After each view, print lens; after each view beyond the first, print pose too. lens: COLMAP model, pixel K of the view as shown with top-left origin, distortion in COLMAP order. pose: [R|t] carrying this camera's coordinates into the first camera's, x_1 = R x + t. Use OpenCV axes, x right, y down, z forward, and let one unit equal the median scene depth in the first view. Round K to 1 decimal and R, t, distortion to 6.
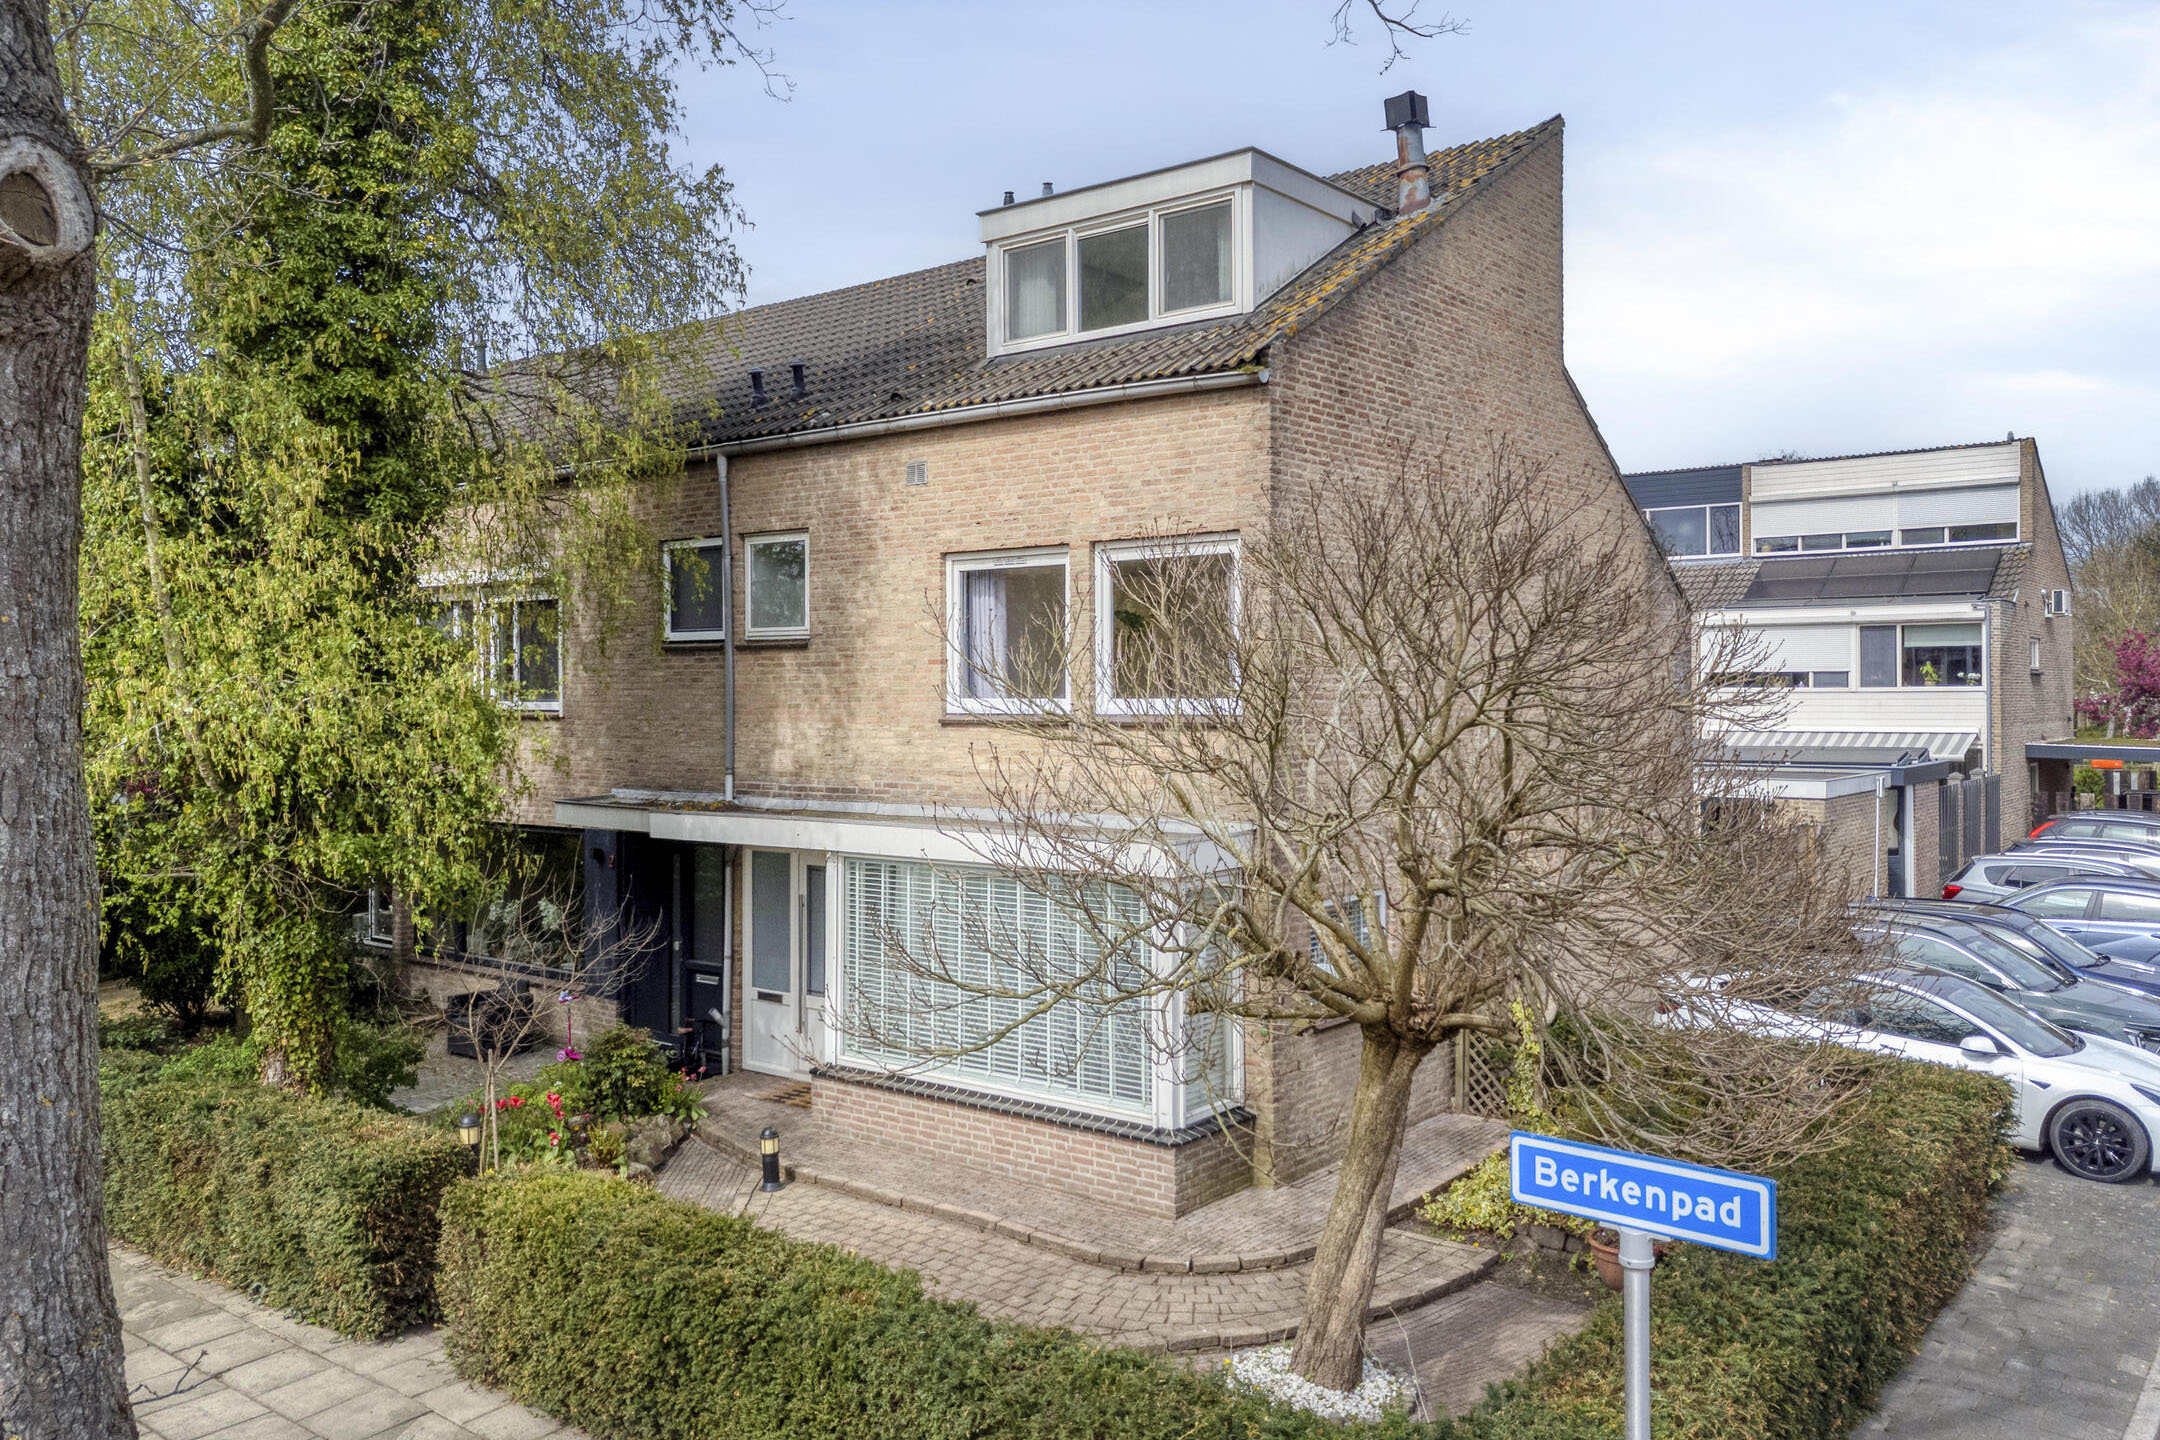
lens RADIAL K [[1652.5, 0, 1083.0], [0, 1652.5, 656.7], [0, 0, 1]] dist [0.003672, 0.002014]
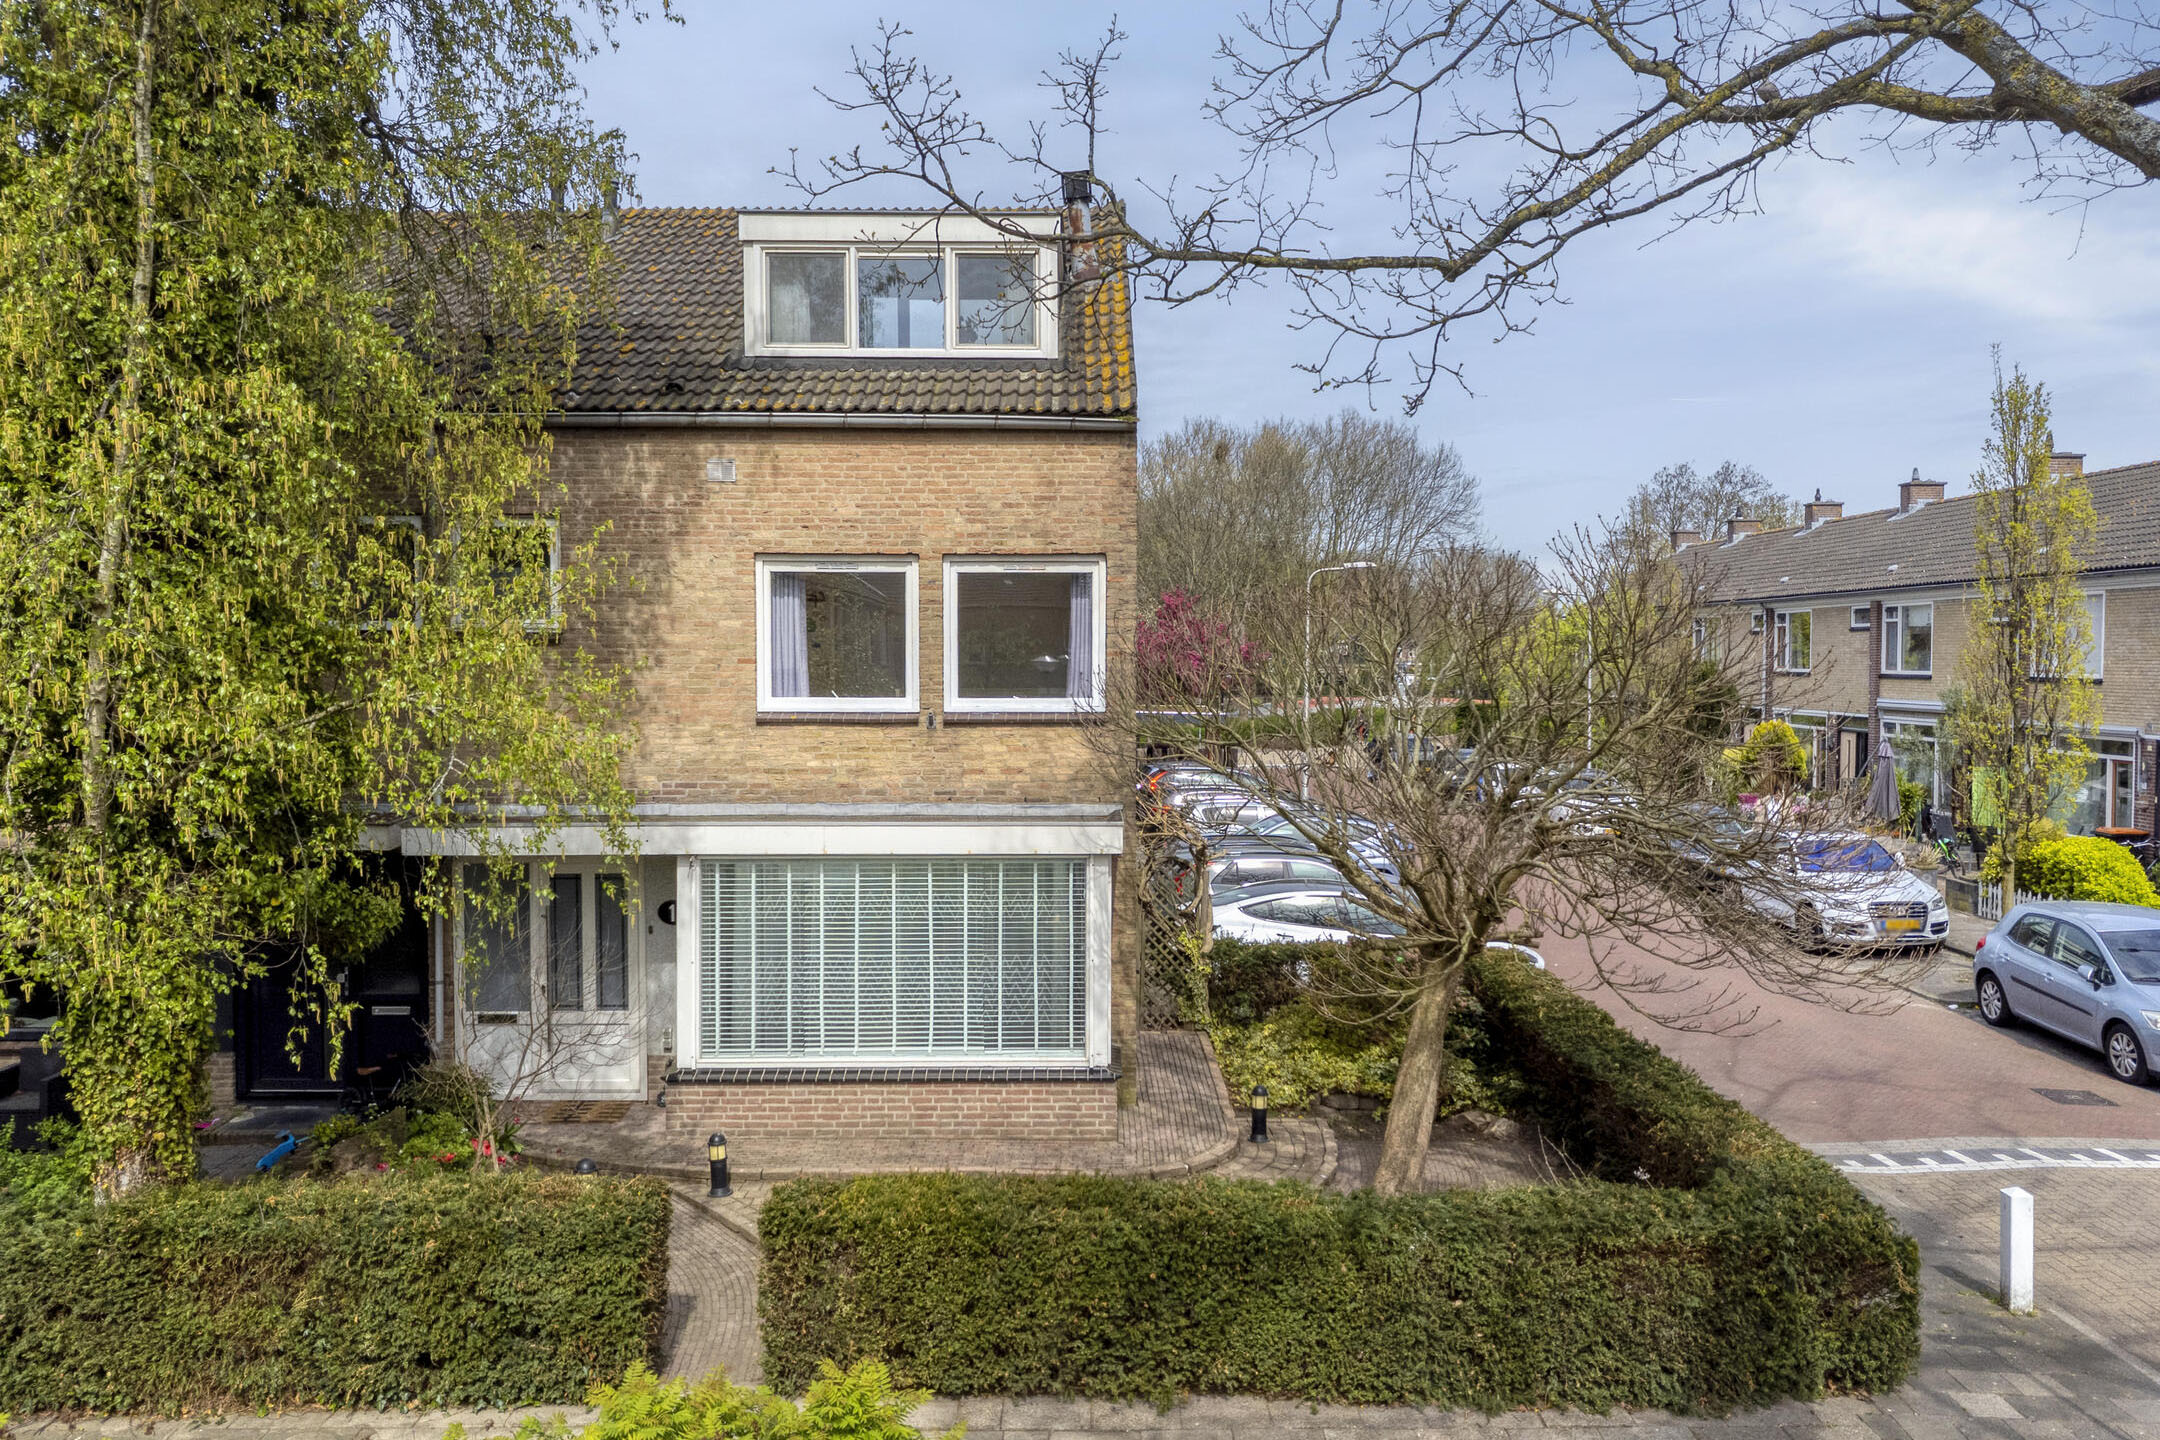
lens RADIAL K [[1601.6, 0, 1080.0], [0, 1601.6, 720.0], [0, 0, 1]] dist [-0.002602, -0.001789]
pose [[0.766741, -0.005745, 0.641931, -0.585861], [-0.023072, 0.999067, 0.036498, -0.001256], [-0.641542, -0.042795, 0.765893, 0.130005]]
